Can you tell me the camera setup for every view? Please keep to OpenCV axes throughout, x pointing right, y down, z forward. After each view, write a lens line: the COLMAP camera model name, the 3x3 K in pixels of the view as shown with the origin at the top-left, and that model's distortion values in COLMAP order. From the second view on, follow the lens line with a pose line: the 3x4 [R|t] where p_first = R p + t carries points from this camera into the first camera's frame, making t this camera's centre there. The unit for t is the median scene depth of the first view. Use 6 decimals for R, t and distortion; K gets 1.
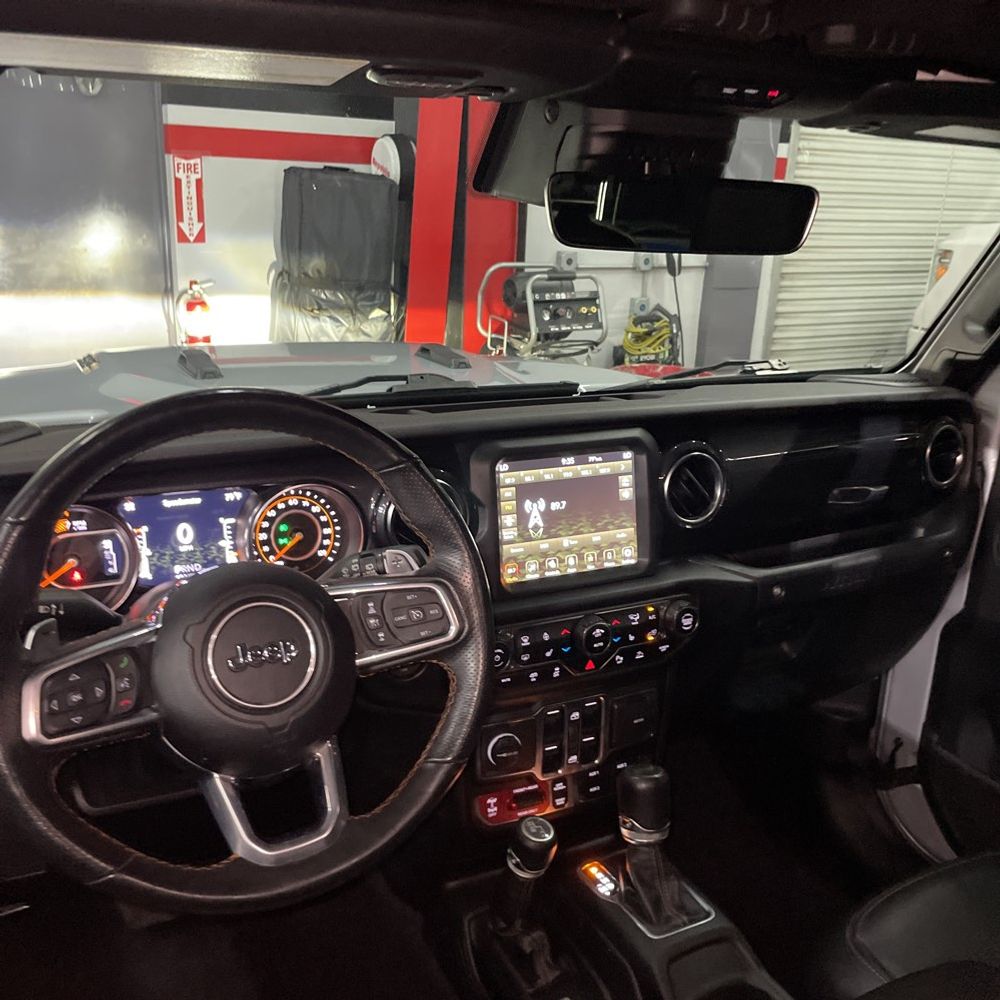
lens RADIAL K [[1010.3, 0, 500.0], [0, 1010.3, 500.0], [0, 0, 1]] dist [0.087633, -0.108989]
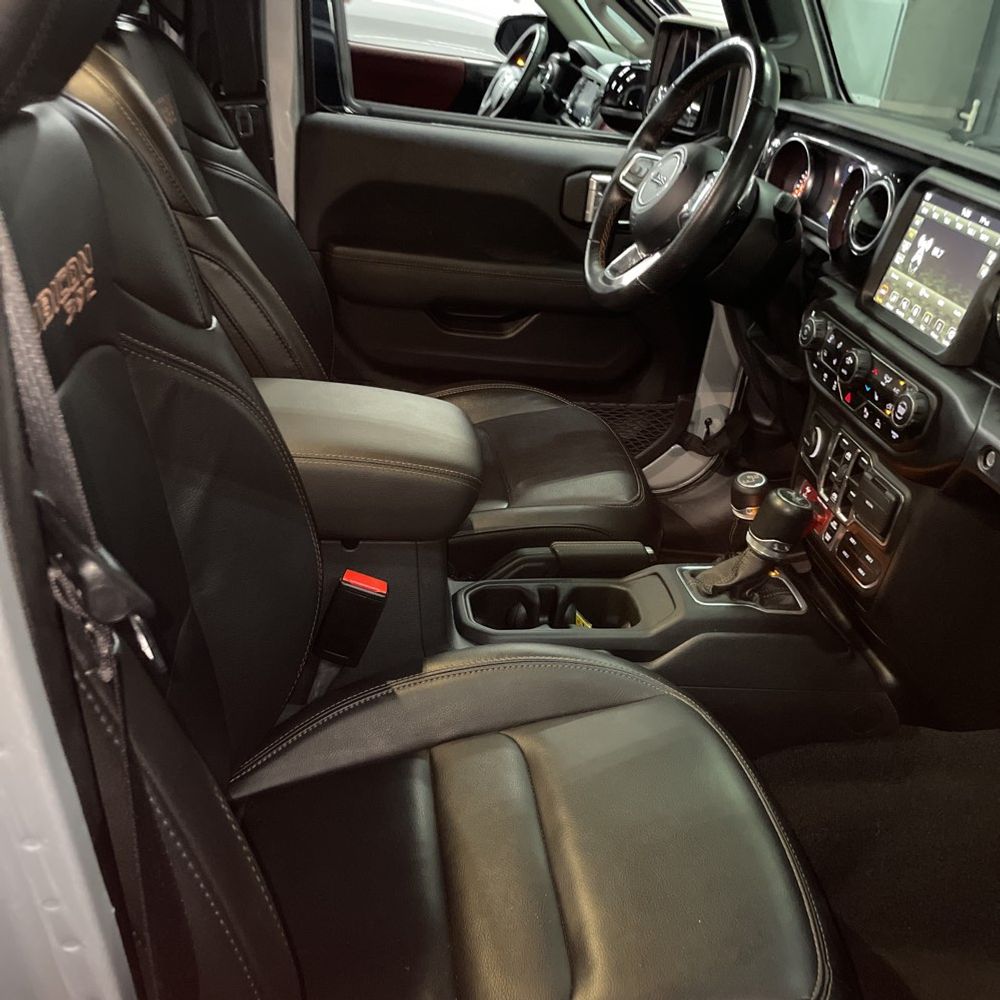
lens RADIAL K [[1010.3, 0, 500.0], [0, 1010.3, 500.0], [0, 0, 1]] dist [0.087633, -0.108989]
pose [[-0.320230, 0.373662, -0.870534, 1.163788], [-0.399661, 0.779859, 0.481759, -0.118603], [0.858908, 0.502192, -0.100396, 0.852283]]
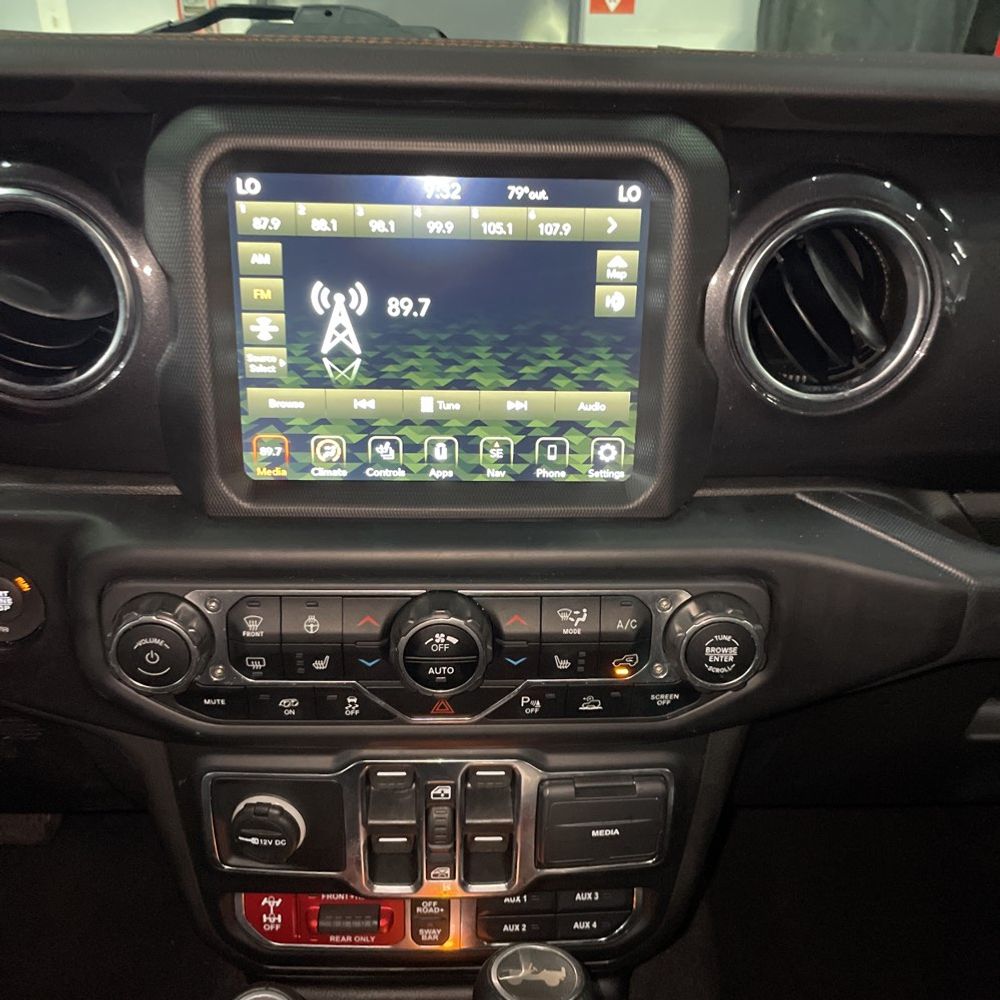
lens RADIAL K [[1010.3, 0, 500.0], [0, 1010.3, 500.0], [0, 0, 1]] dist [0.087633, -0.108989]
pose [[0.906027, 0.184928, -0.380680, 0.252802], [-0.115760, 0.973468, 0.197382, -0.003305], [0.407081, -0.134766, 0.903395, 0.648422]]
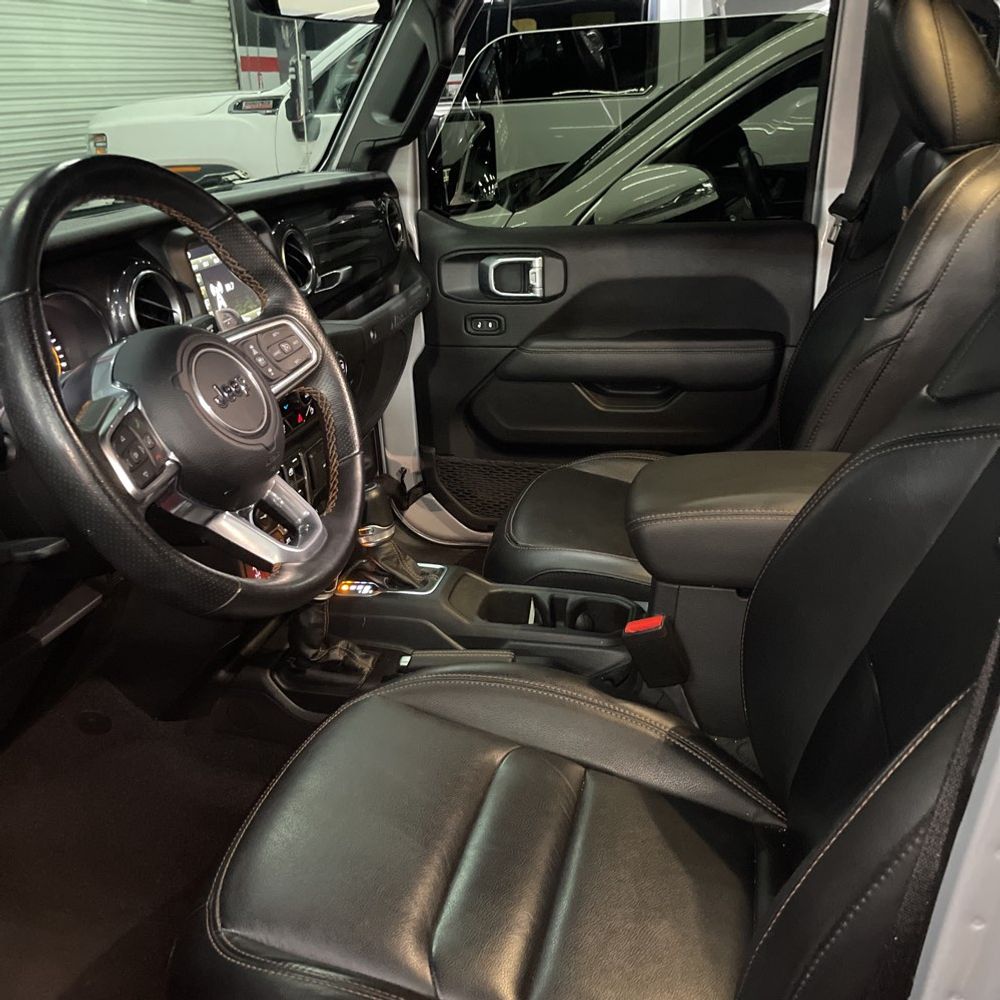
lens RADIAL K [[1010.3, 0, 500.0], [0, 1010.3, 500.0], [0, 0, 1]] dist [0.087633, -0.108989]
pose [[0.673836, -0.339994, 0.656010, -0.547177], [0.284061, 0.938812, 0.194784, 0.090276], [-0.682096, 0.055094, 0.729185, 0.007793]]
